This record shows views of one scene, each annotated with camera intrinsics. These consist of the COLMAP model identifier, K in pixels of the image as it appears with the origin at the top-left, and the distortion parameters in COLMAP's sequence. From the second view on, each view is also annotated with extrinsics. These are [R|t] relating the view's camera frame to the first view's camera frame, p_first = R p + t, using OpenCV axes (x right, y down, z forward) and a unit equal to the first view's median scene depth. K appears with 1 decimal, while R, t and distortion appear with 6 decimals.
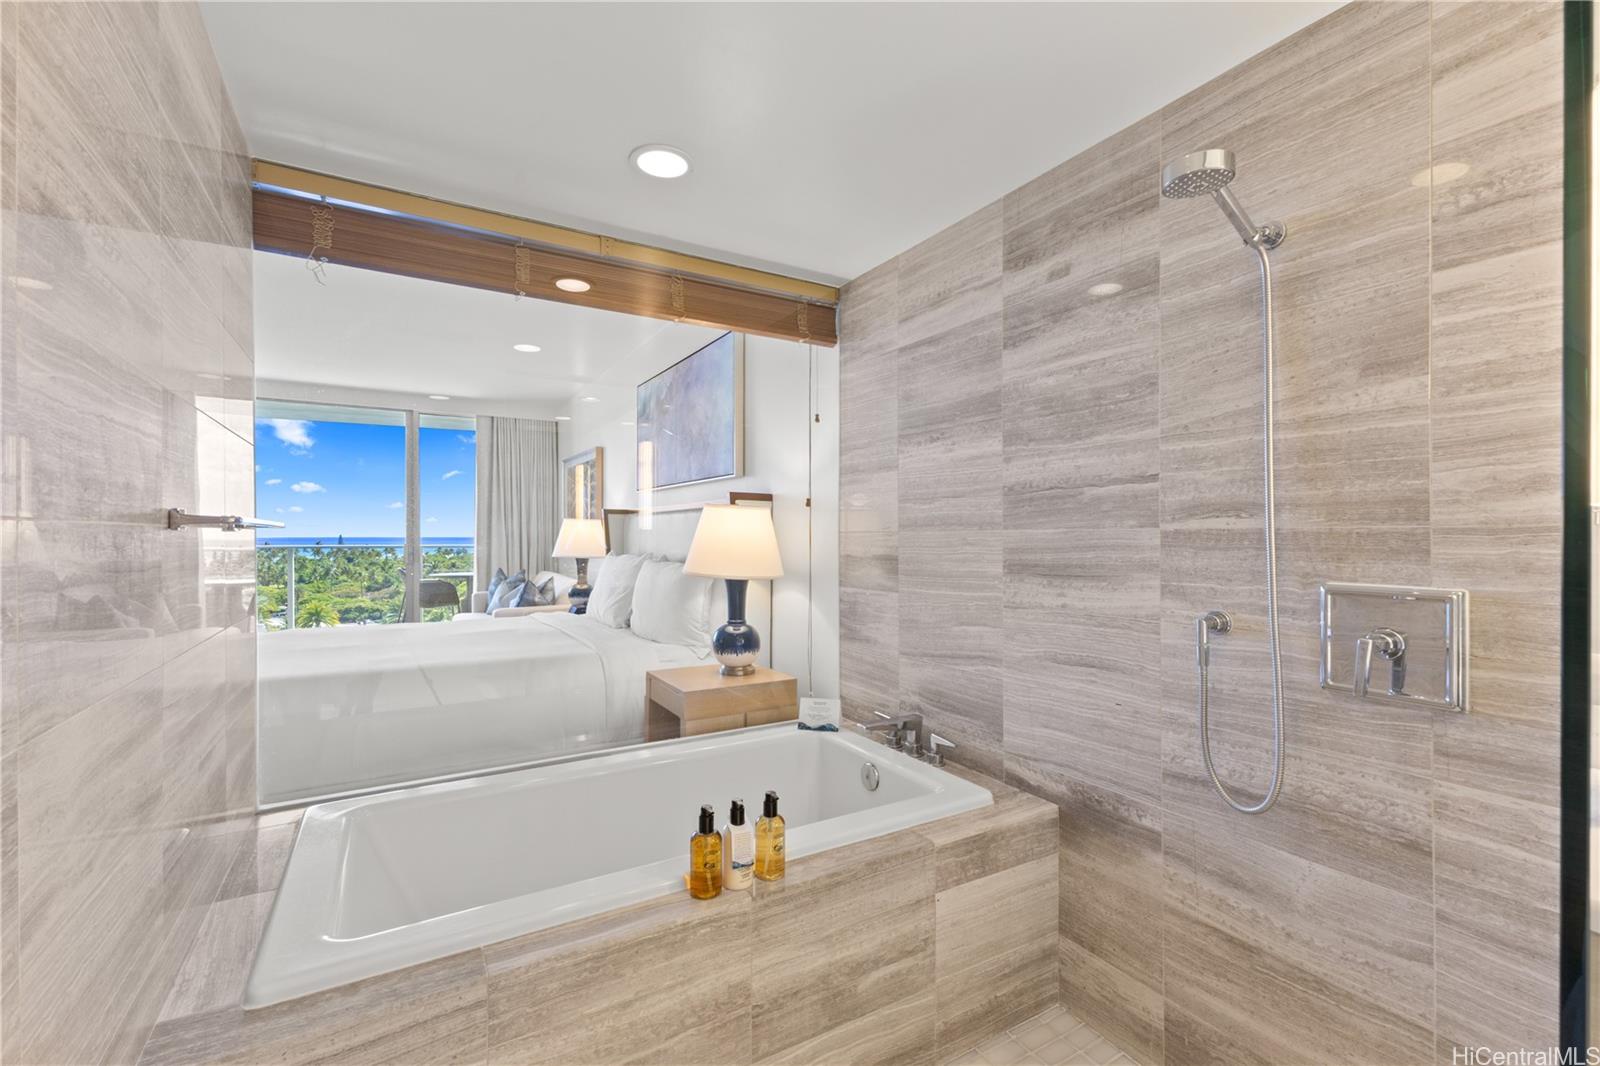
lens RADIAL K [[688.1, 0, 805.0], [0, 688.1, 536.5], [0, 0, 1]] dist [0.005112, -0.000552]
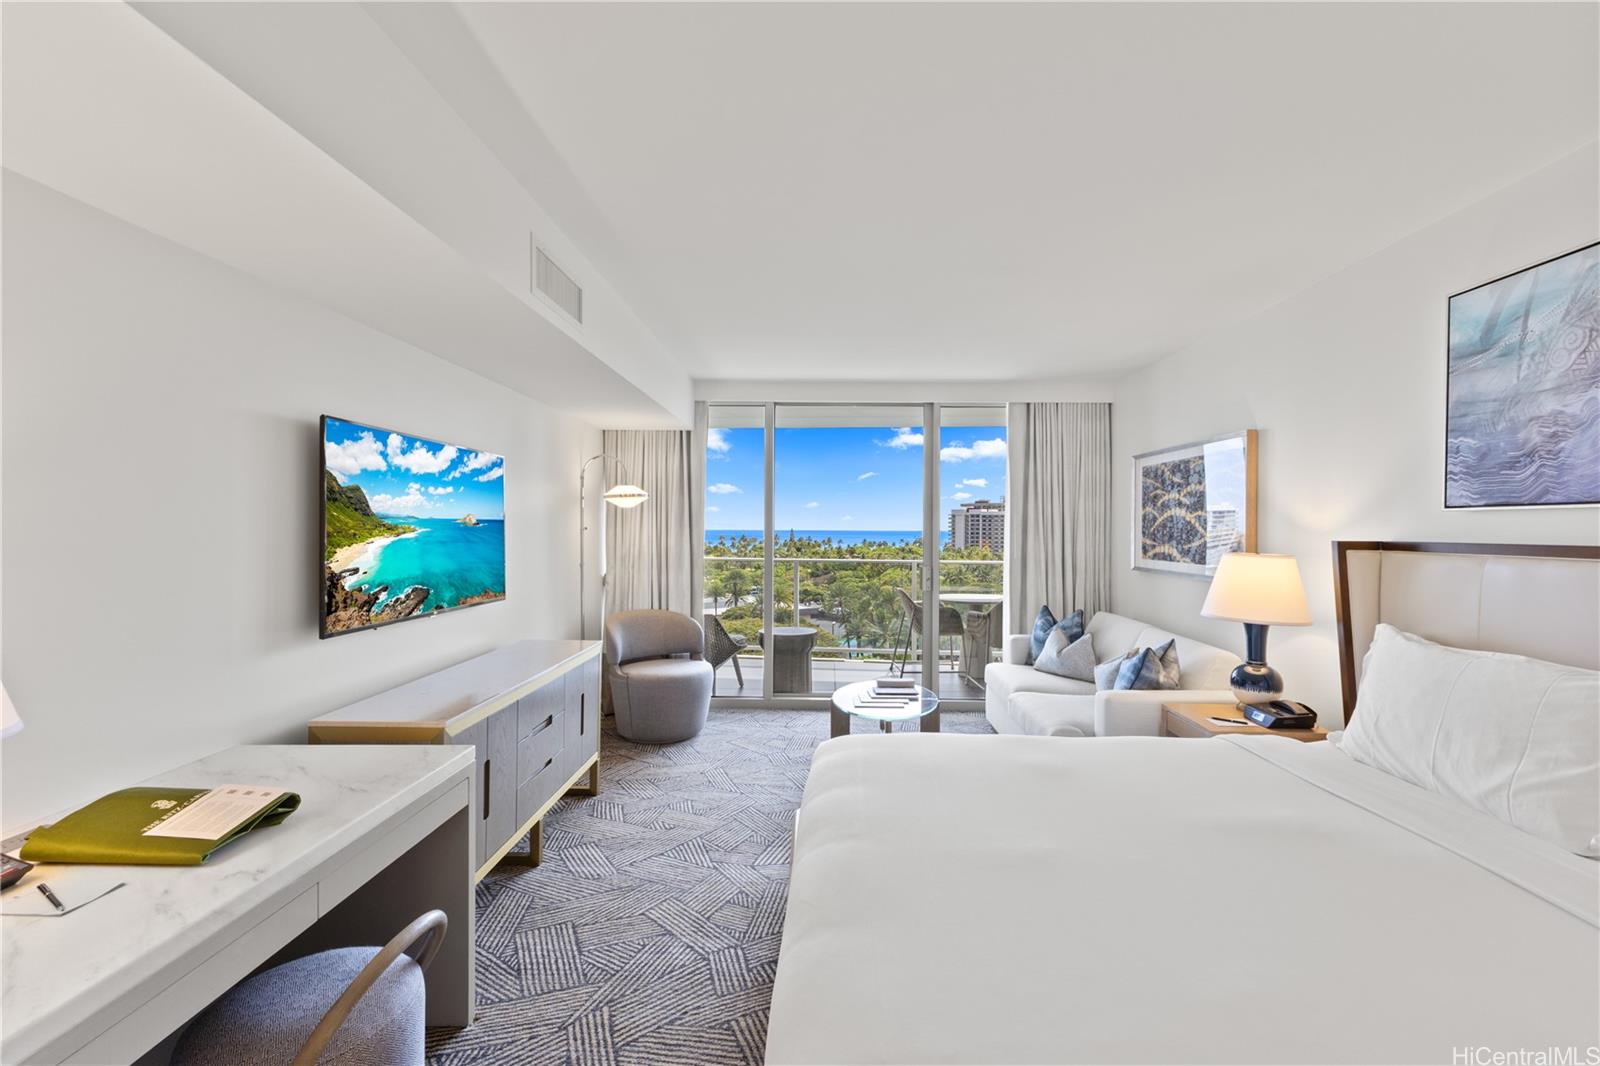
lens RADIAL K [[688.1, 0, 810.5], [0, 688.1, 528.9], [0, 0, 1]] dist [0.005112, -0.000552]
pose [[0.844199, 0.004776, -0.536009, -0.586523], [-0.006571, 0.999977, -0.001440, -0.075719], [0.535990, 0.004738, 0.844211, 0.541122]]
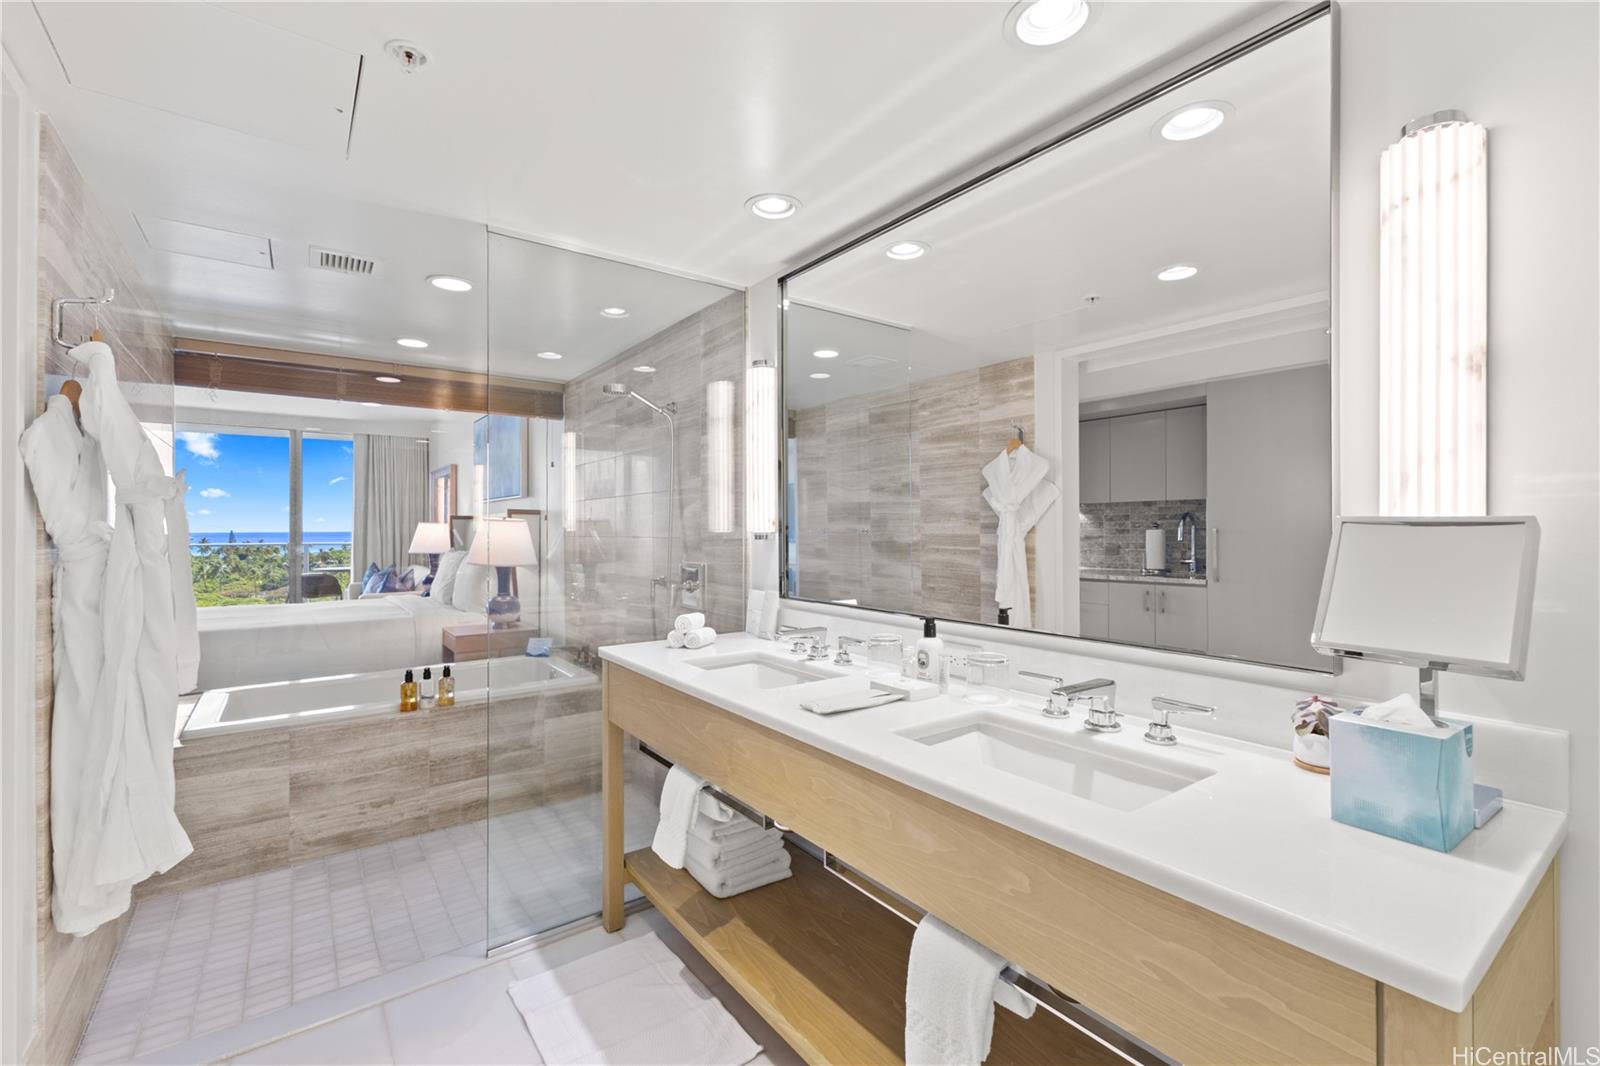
lens RADIAL K [[688.1, 0, 805.5], [0, 688.1, 522.3], [0, 0, 1]] dist [0.005112, -0.000552]
pose [[0.994923, -0.003091, 0.100594, 0.405743], [0.004134, 0.999940, -0.010166, -0.018505], [-0.100556, 0.010530, 0.994876, -0.588133]]
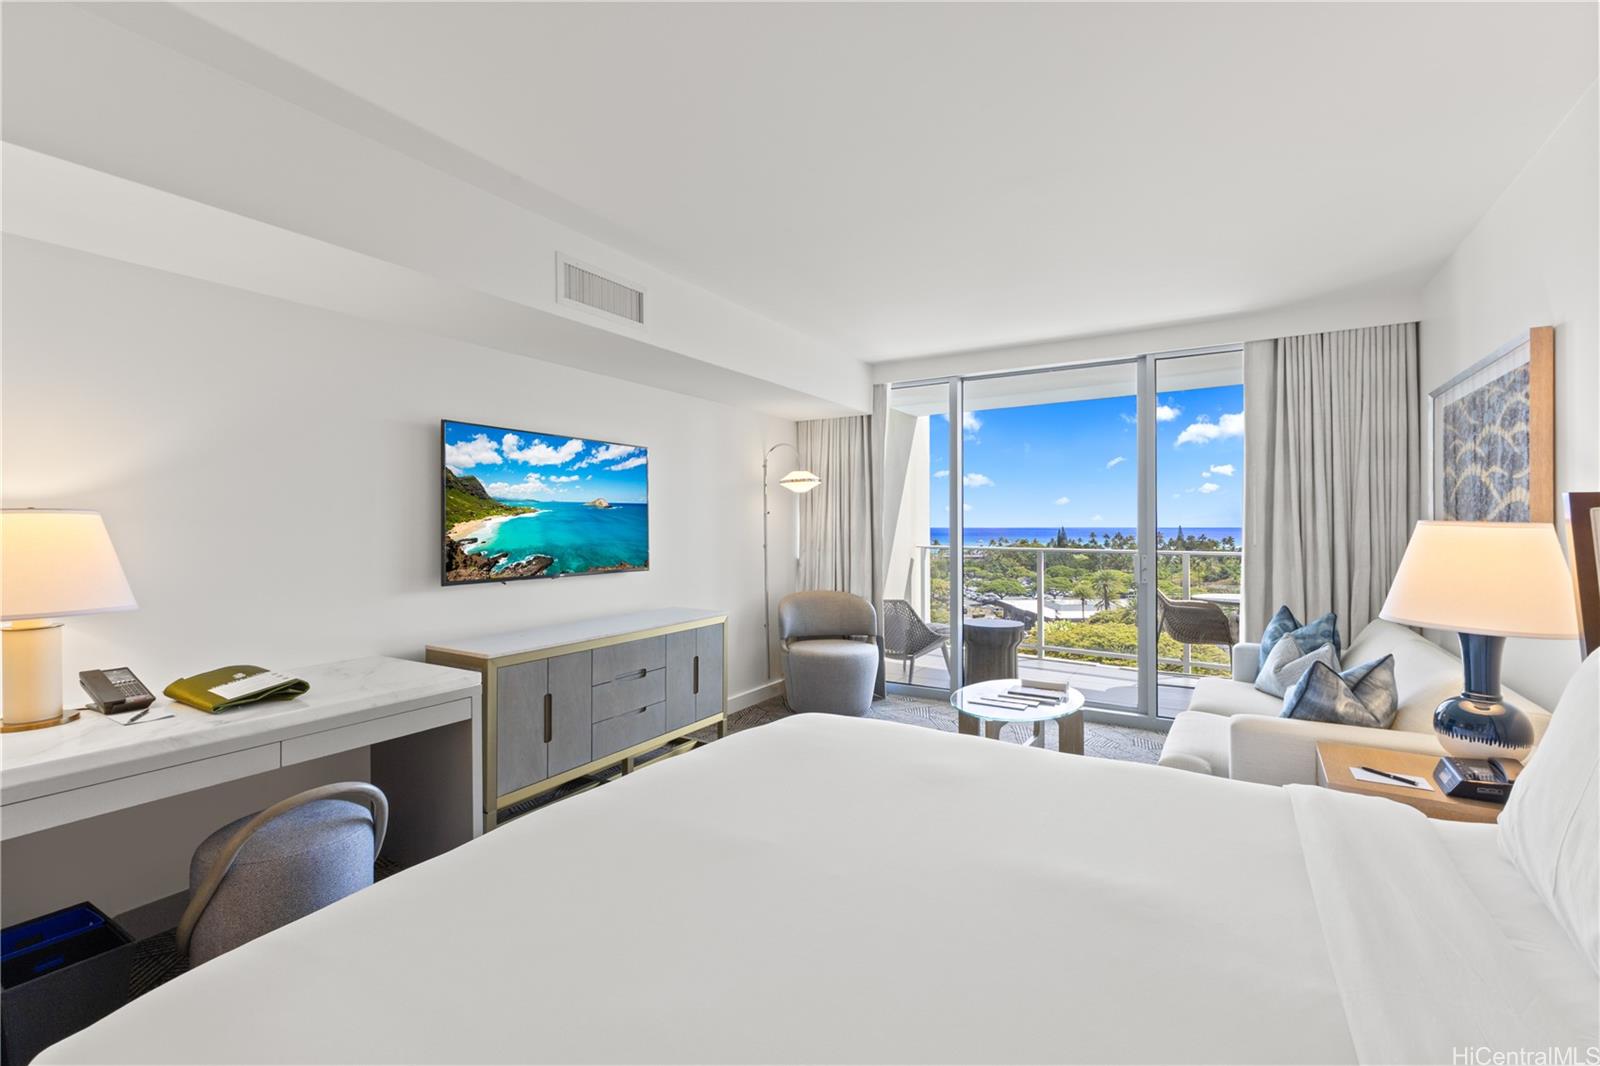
lens RADIAL K [[688.1, 0, 801.0], [0, 688.1, 524.8], [0, 0, 1]] dist [0.005112, -0.000552]
pose [[0.455729, -0.003609, -0.890111, -0.287347], [0.001049, 0.999993, -0.003518, -0.040282], [0.890118, 0.000669, 0.455730, 0.907863]]
